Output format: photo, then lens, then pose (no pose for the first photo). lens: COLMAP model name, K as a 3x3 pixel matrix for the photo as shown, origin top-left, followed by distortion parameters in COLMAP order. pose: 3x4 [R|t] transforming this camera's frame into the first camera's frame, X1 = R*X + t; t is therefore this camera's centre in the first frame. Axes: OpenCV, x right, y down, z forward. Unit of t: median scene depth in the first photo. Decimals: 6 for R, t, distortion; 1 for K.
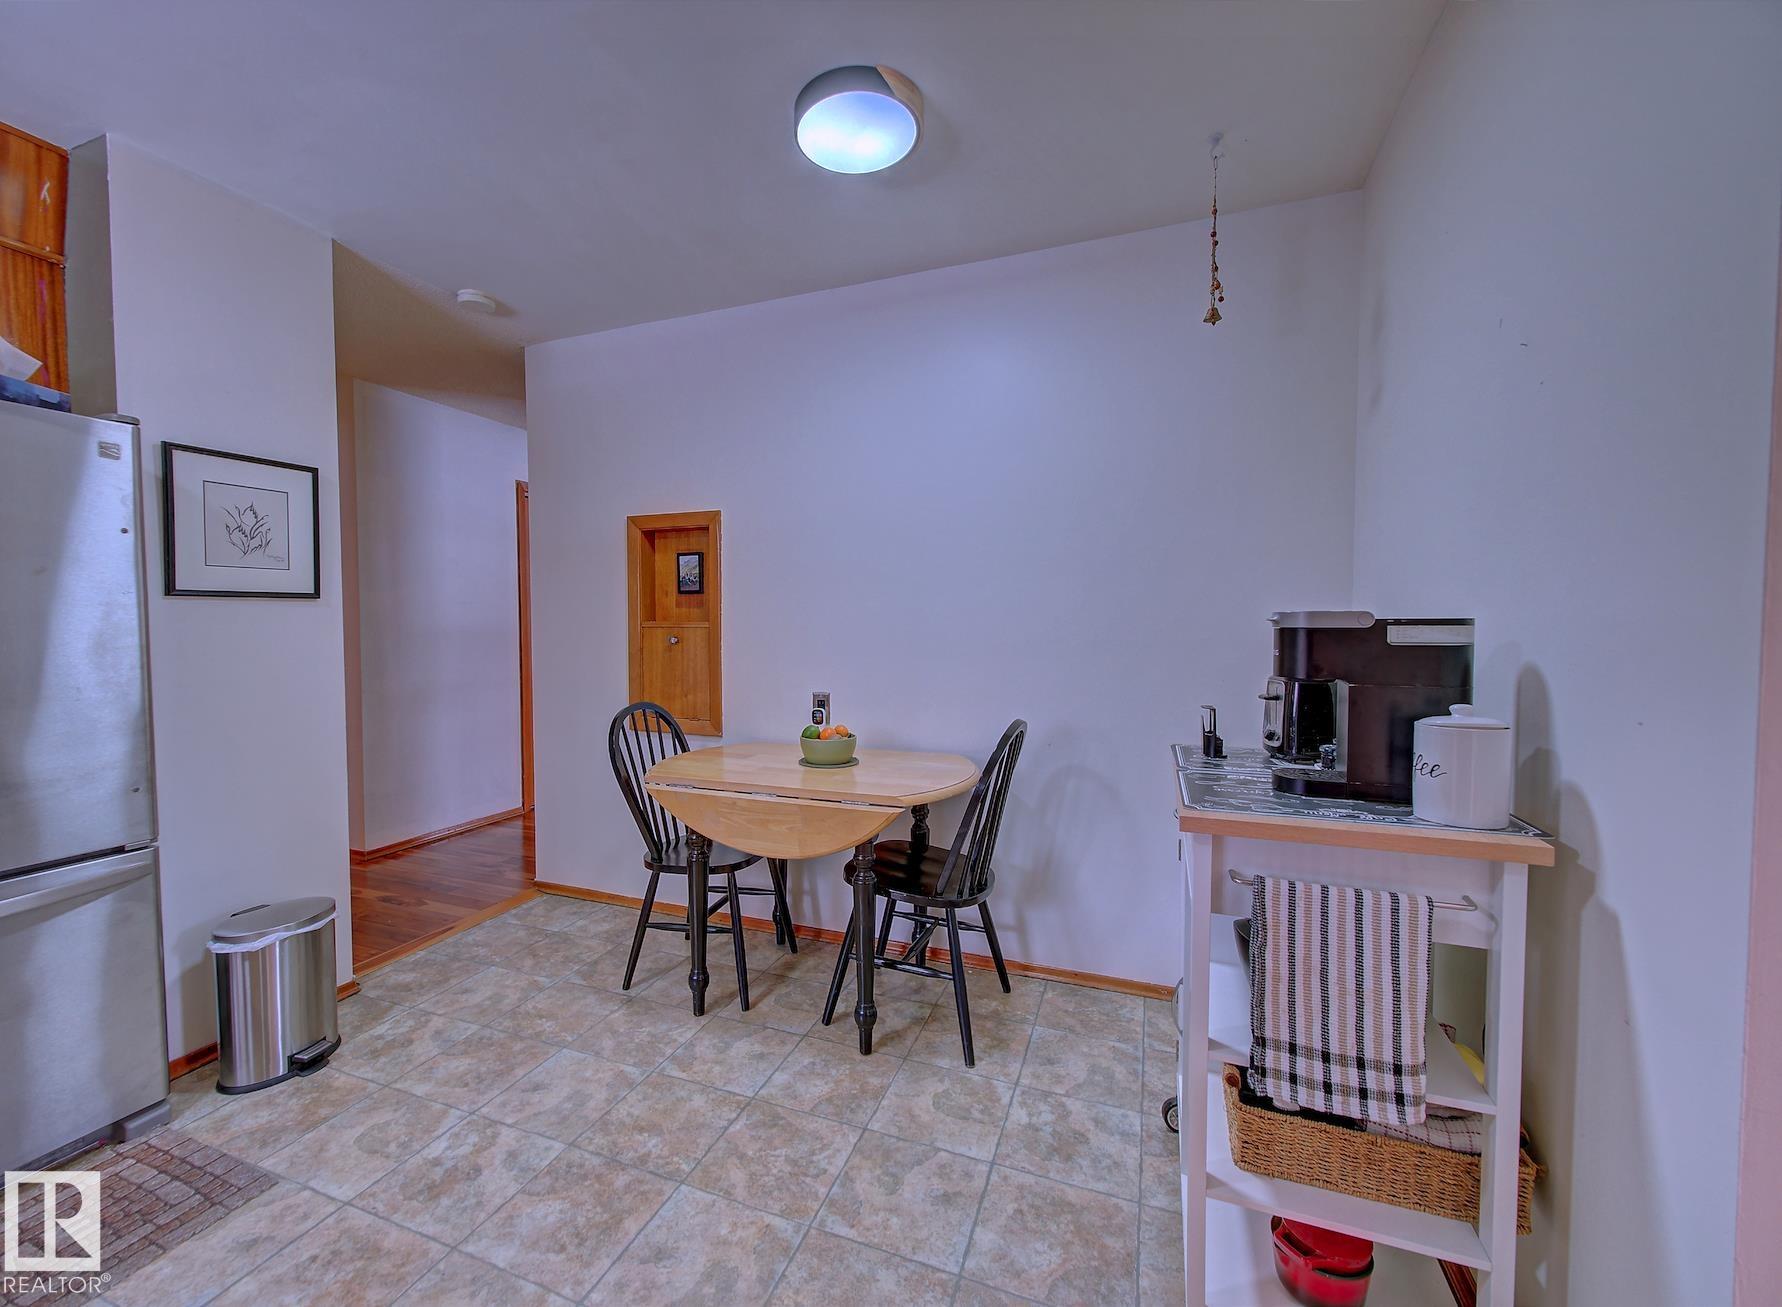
lens RADIAL K [[727.7, 0, 887.5], [0, 727.7, 651.8], [0, 0, 1]] dist [0.004900, -0.000608]
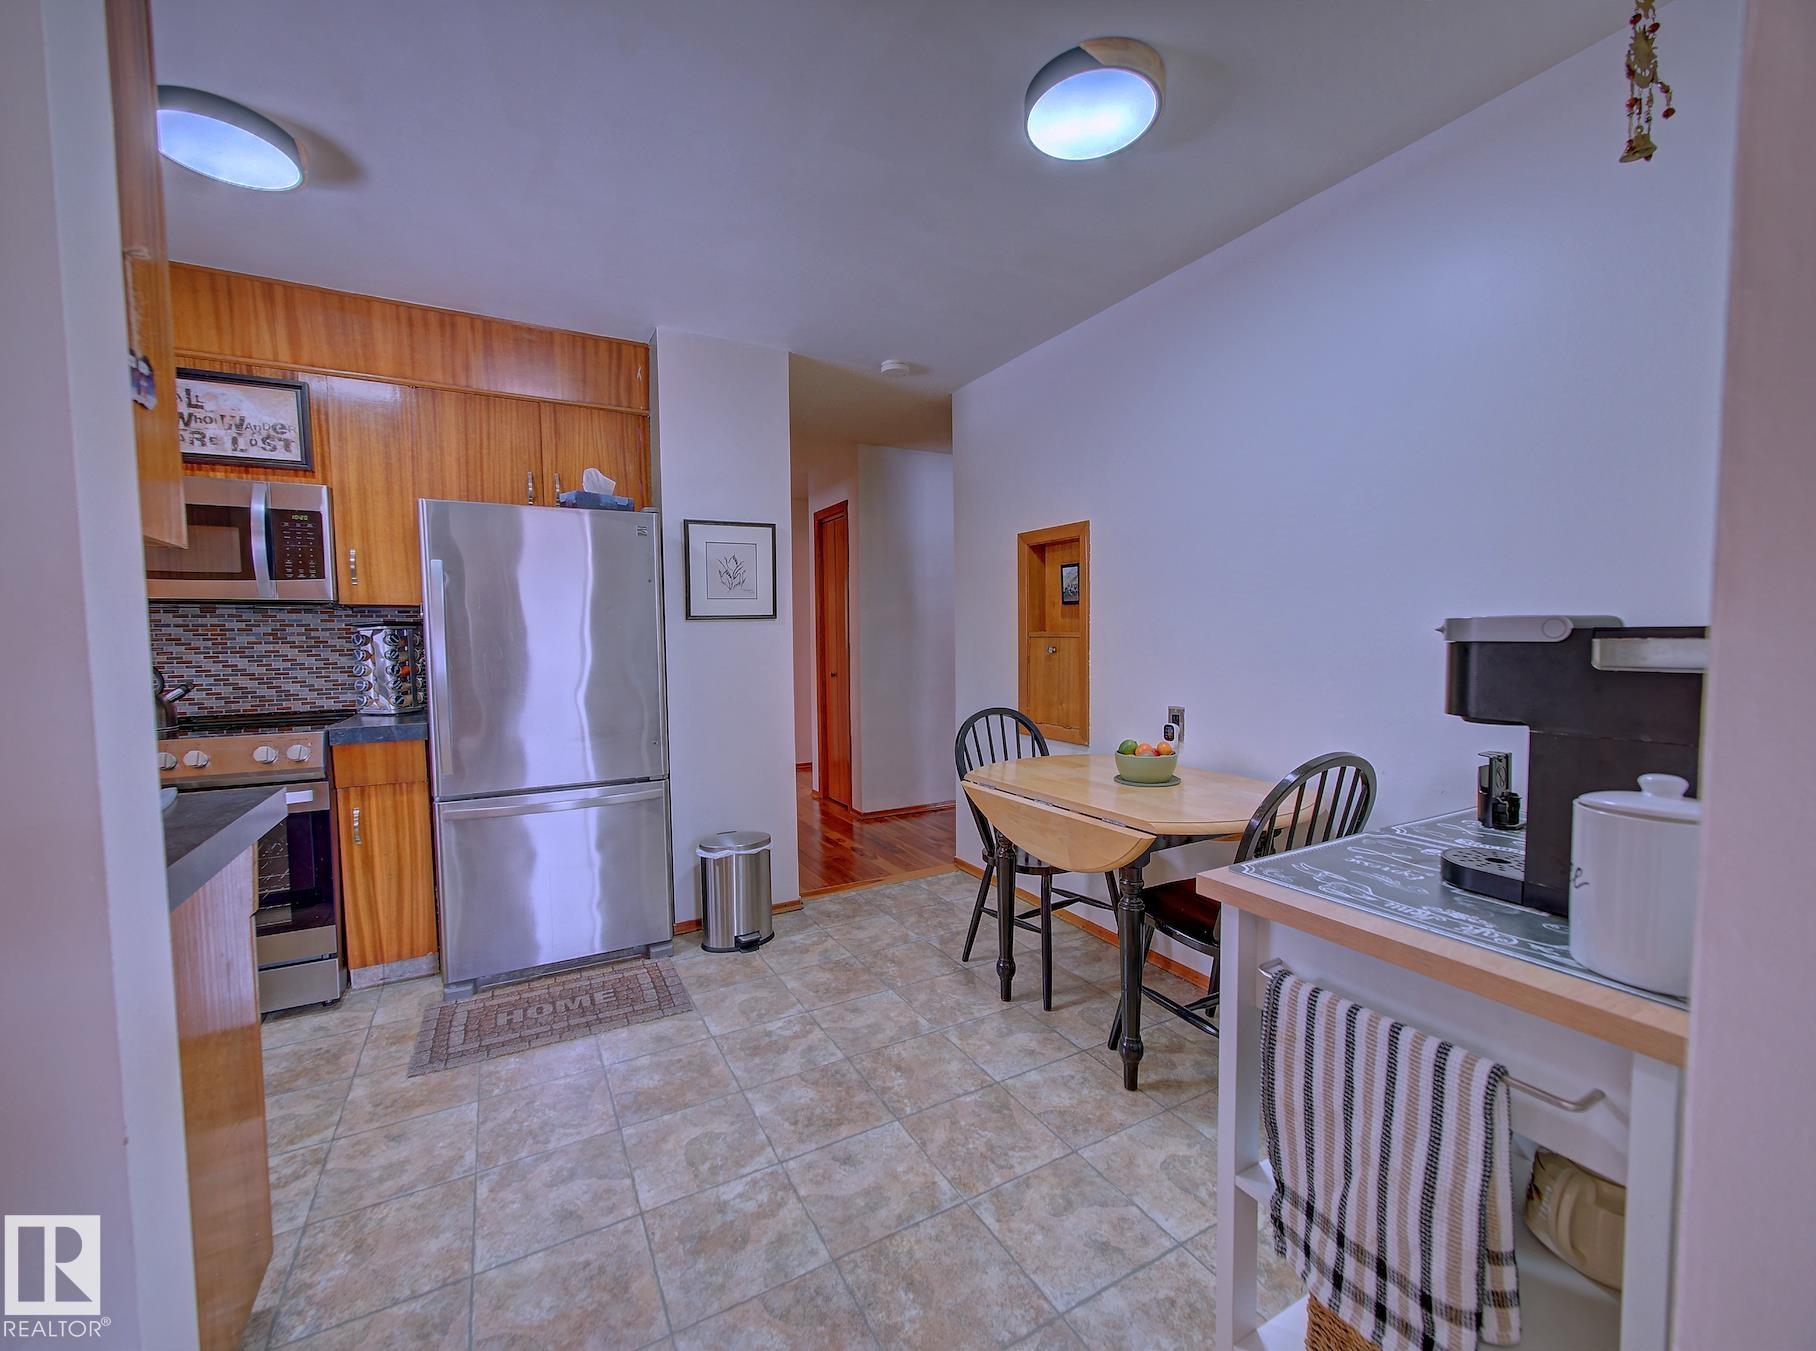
lens RADIAL K [[741.6, 0, 915.4], [0, 741.6, 677.6], [0, 0, 1]] dist [0.004900, -0.000608]
pose [[0.777219, 0.029141, -0.628556, 0.412718], [-0.013507, 0.999469, 0.029636, -0.008977], [0.629086, -0.014543, 0.777200, 0.098365]]
